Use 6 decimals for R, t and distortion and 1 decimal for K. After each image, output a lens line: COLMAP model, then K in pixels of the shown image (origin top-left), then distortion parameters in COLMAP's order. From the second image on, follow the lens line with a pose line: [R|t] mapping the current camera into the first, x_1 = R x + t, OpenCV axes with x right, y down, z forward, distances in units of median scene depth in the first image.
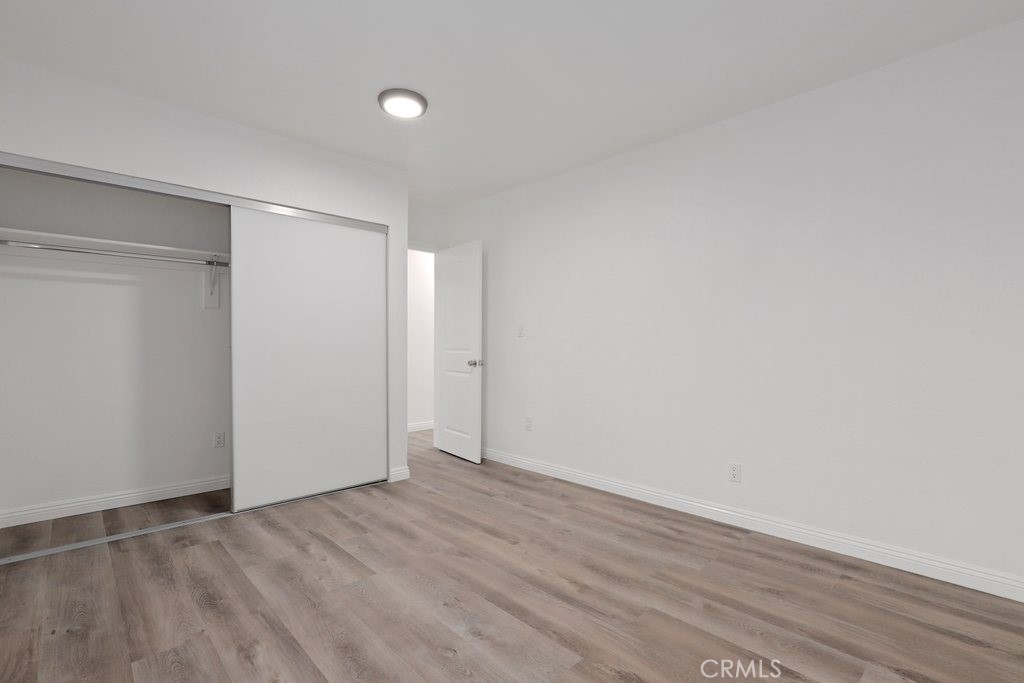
lens RADIAL K [[469.4, 0, 501.2], [0, 469.4, 343.7], [0, 0, 1]] dist [-0.016964, 0.001854]
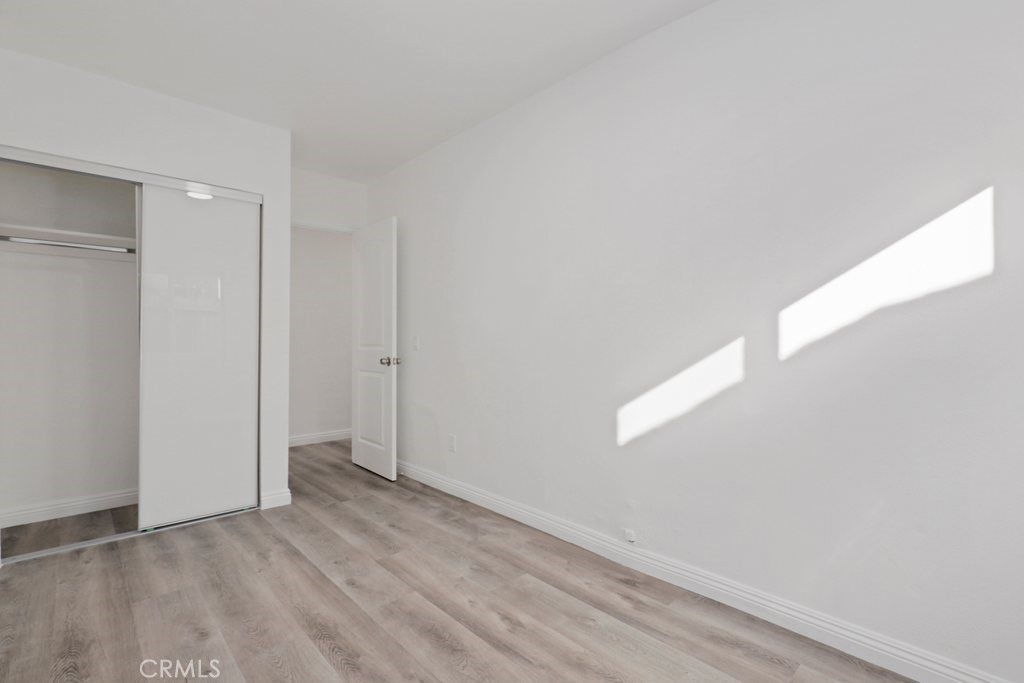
lens RADIAL K [[469.4, 0, 519.7], [0, 469.4, 341.8], [0, 0, 1]] dist [-0.016964, 0.001854]
pose [[0.999861, -0.002660, 0.016474, 0.147738], [0.002593, 0.999988, 0.004050, 0.002284], [-0.016484, -0.004007, 0.999856, 0.131542]]
